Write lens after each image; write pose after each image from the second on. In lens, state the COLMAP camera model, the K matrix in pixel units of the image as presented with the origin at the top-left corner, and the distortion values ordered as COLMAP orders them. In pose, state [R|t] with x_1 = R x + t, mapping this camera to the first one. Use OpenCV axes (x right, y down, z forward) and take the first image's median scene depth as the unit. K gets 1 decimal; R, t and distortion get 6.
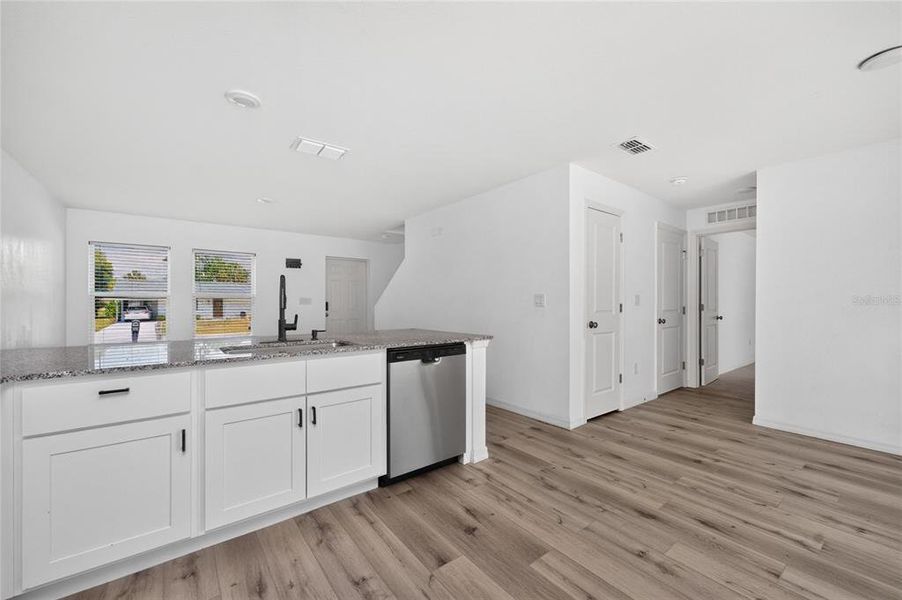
lens RADIAL K [[361.3, 0, 445.4], [0, 361.3, 299.8], [0, 0, 1]] dist [-0.000799, 0.000040]
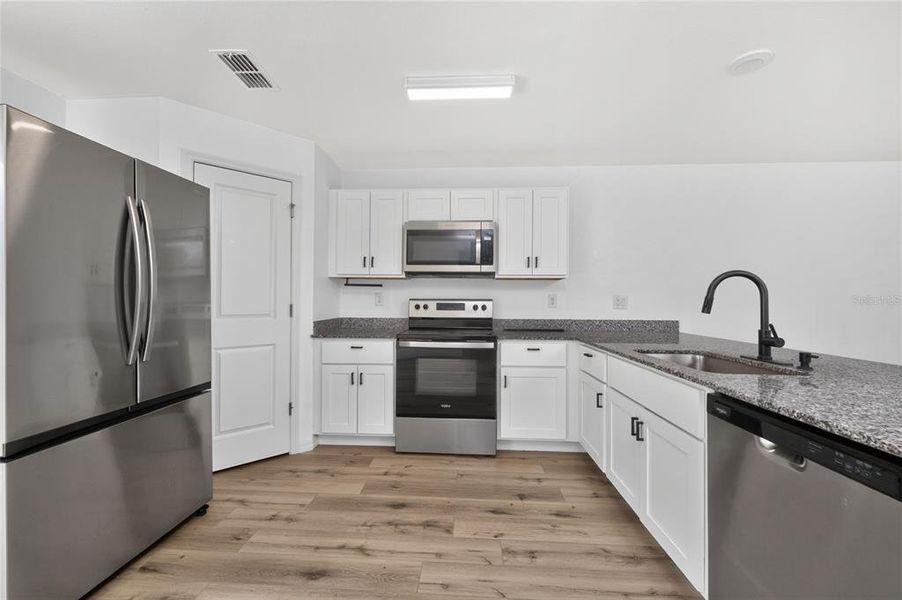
lens RADIAL K [[369.6, 0, 447.8], [0, 369.6, 299.8], [0, 0, 1]] dist [0.001156, -0.000360]
pose [[-0.650467, -0.007460, -0.759498, 0.567772], [-0.005055, 0.999972, -0.005493, 0.002321], [0.759518, 0.000267, -0.650486, 1.087604]]
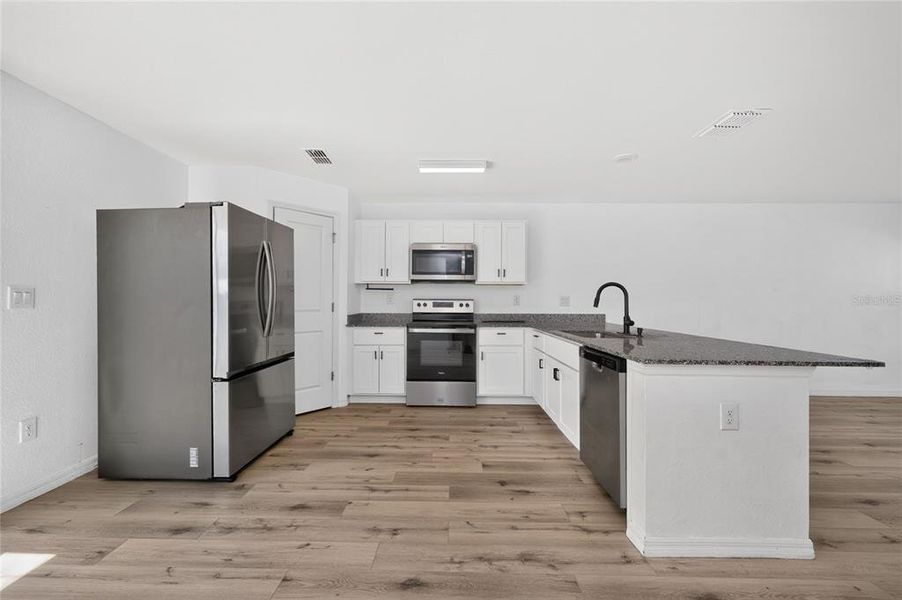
lens RADIAL K [[361.3, 0, 445.4], [0, 361.3, 299.8], [0, 0, 1]] dist [-0.000799, 0.000040]
pose [[-0.620682, -0.006542, -0.784035, 1.018738], [-0.003131, 0.999978, -0.005865, 0.006552], [0.784056, -0.001185, -0.620689, 1.399269]]
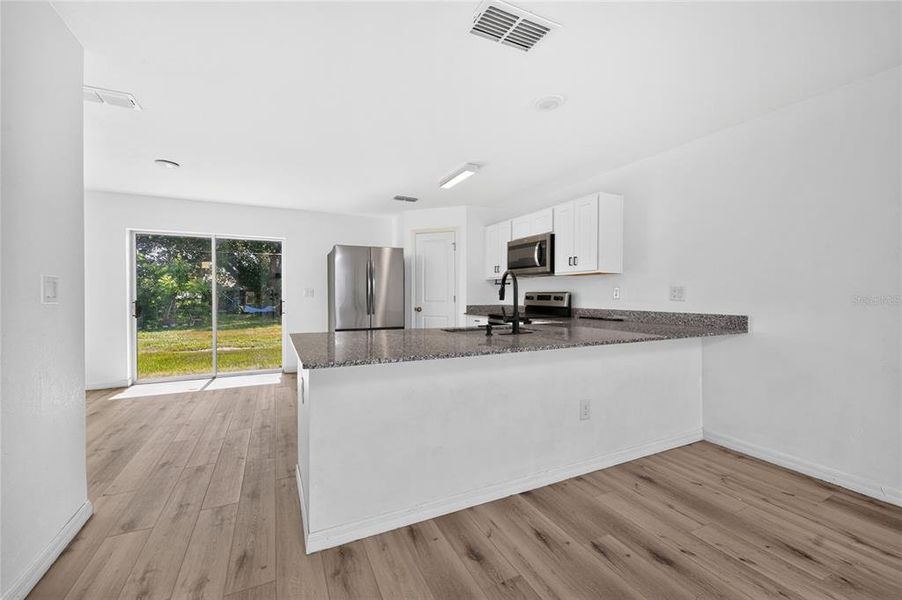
lens RADIAL K [[361.3, 0, 445.4], [0, 361.3, 299.8], [0, 0, 1]] dist [-0.000799, 0.000040]
pose [[-0.978880, -0.004433, 0.204387, -0.508101], [-0.001624, 0.999902, 0.013905, 0.006792], [-0.204428, 0.013280, -0.978791, 2.209816]]
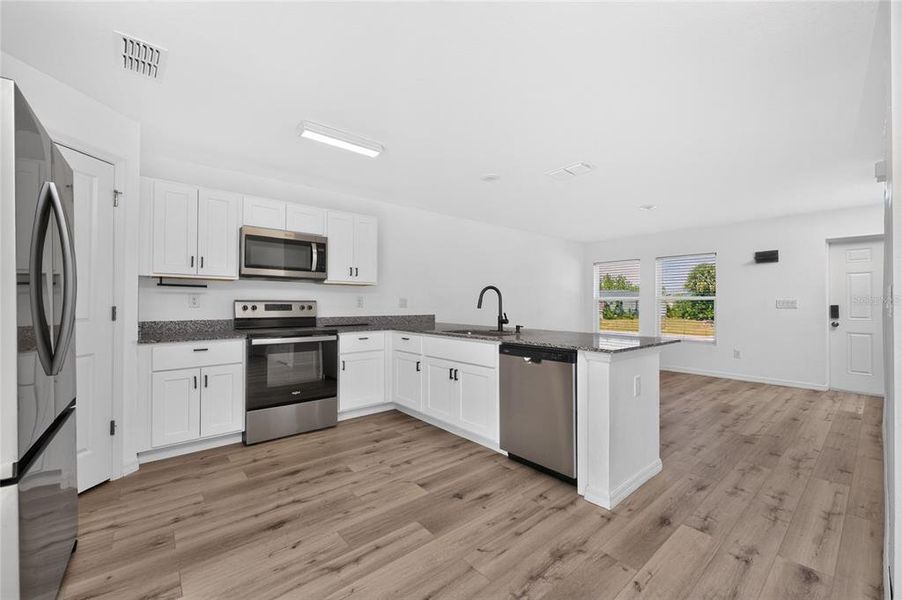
lens RADIAL K [[361.3, 0, 445.4], [0, 361.3, 299.8], [0, 0, 1]] dist [-0.000799, 0.000040]
pose [[0.041343, -0.010398, -0.999091, 1.084077], [0.000279, 0.999946, -0.010395, 0.005106], [0.999145, 0.000151, 0.041344, 0.781390]]
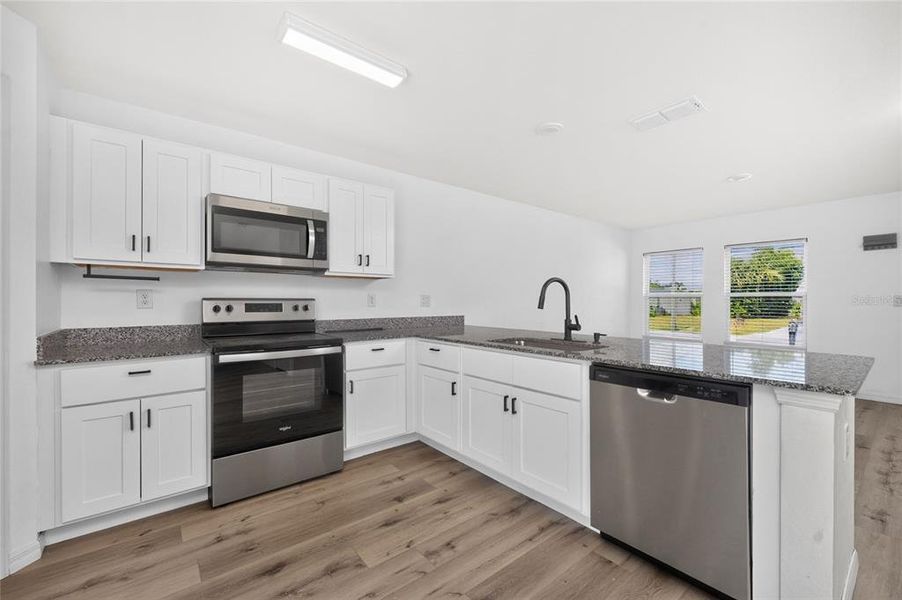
lens RADIAL K [[369.6, 0, 447.8], [0, 369.6, 299.8], [0, 0, 1]] dist [0.001156, -0.000360]
pose [[0.024900, -0.002370, -0.999687, 0.666021], [0.002345, 0.999995, -0.002313, -0.000088], [0.999687, -0.002287, 0.024905, 0.679655]]
